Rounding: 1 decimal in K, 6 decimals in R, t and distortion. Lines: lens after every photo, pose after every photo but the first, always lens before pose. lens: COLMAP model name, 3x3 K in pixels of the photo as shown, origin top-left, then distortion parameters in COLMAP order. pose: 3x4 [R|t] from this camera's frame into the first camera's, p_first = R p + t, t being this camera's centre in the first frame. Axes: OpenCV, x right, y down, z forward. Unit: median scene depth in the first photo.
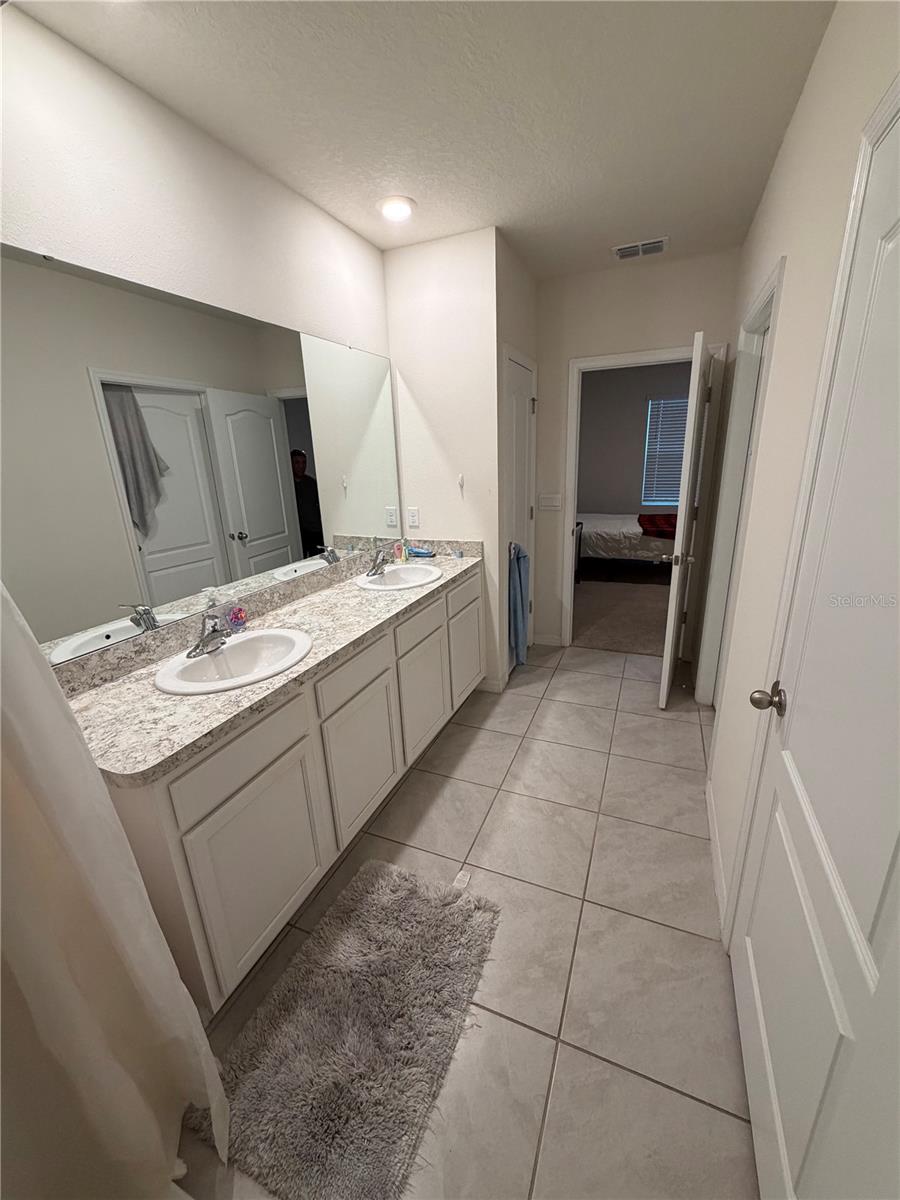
lens RADIAL K [[474.8, 0, 454.3], [0, 474.8, 597.9], [0, 0, 1]] dist [-0.001256, -0.000101]
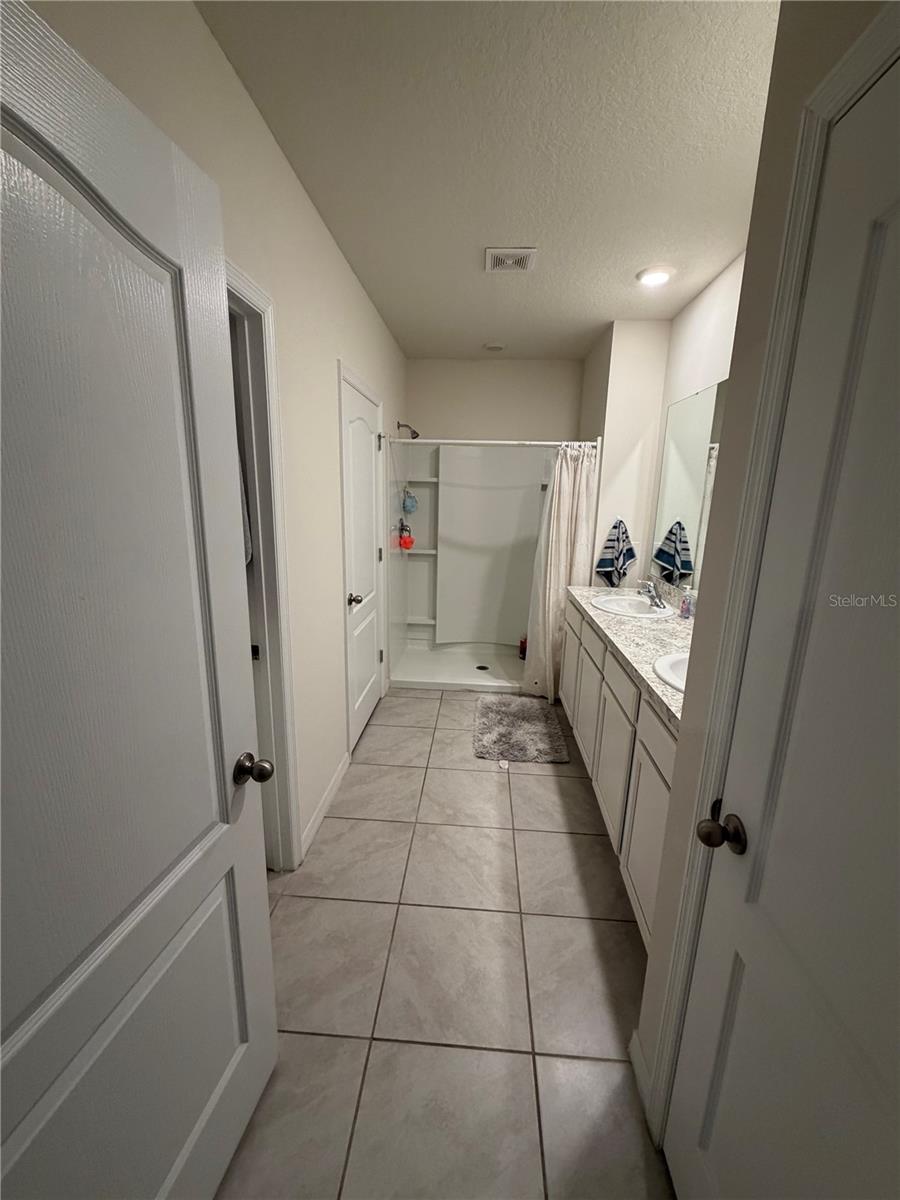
lens RADIAL K [[474.8, 0, 446.8], [0, 474.8, 601.1], [0, 0, 1]] dist [-0.001256, -0.000101]
pose [[-0.949072, 0.082746, -0.303999, 0.472548], [-0.085078, 0.861739, 0.500167, -0.468551], [0.303354, 0.500558, -0.810813, 1.487776]]
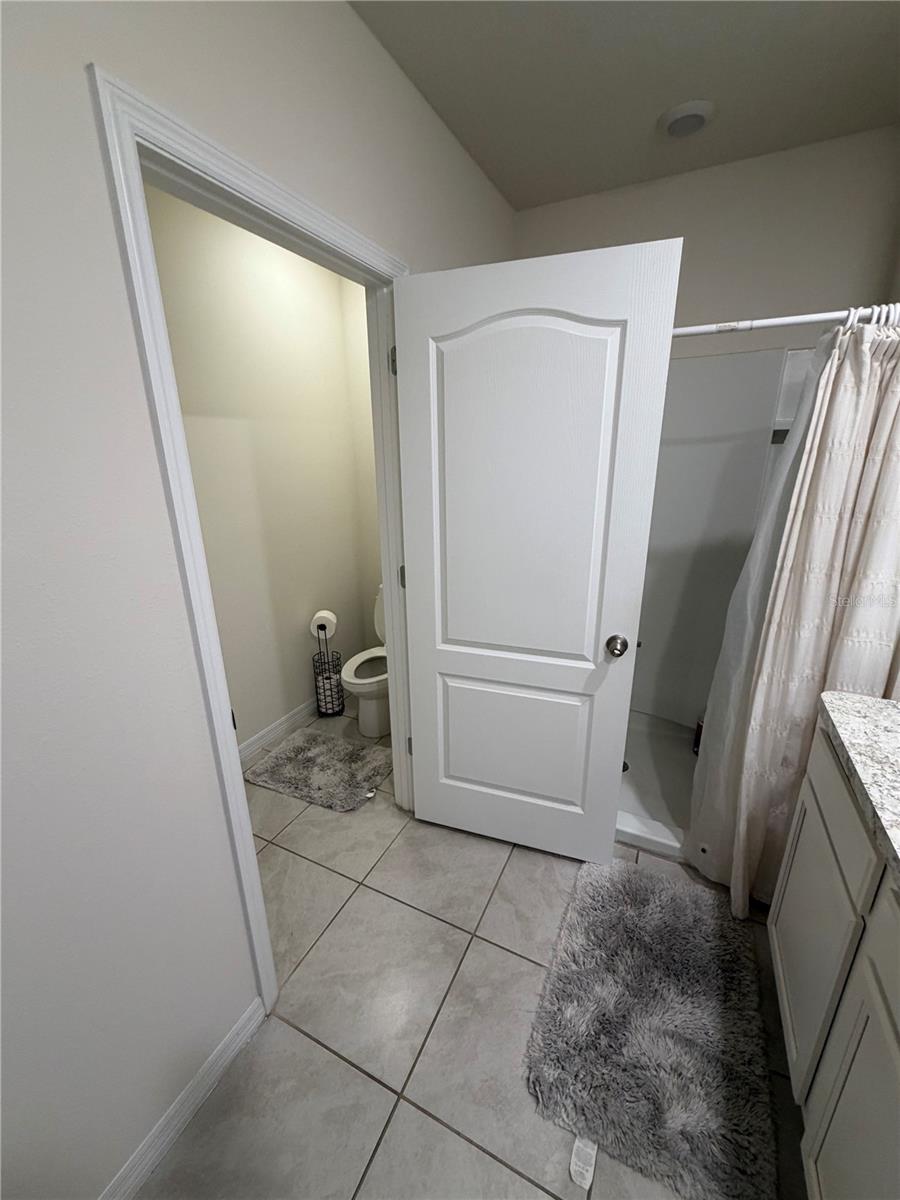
lens RADIAL K [[474.8, 0, 453.4], [0, 474.8, 592.3], [0, 0, 1]] dist [-0.001256, -0.000101]
pose [[-0.997081, 0.026583, 0.071575, 0.089536], [0.062559, 0.821864, 0.566239, -0.270247], [-0.043772, 0.569064, -0.821127, 0.843531]]
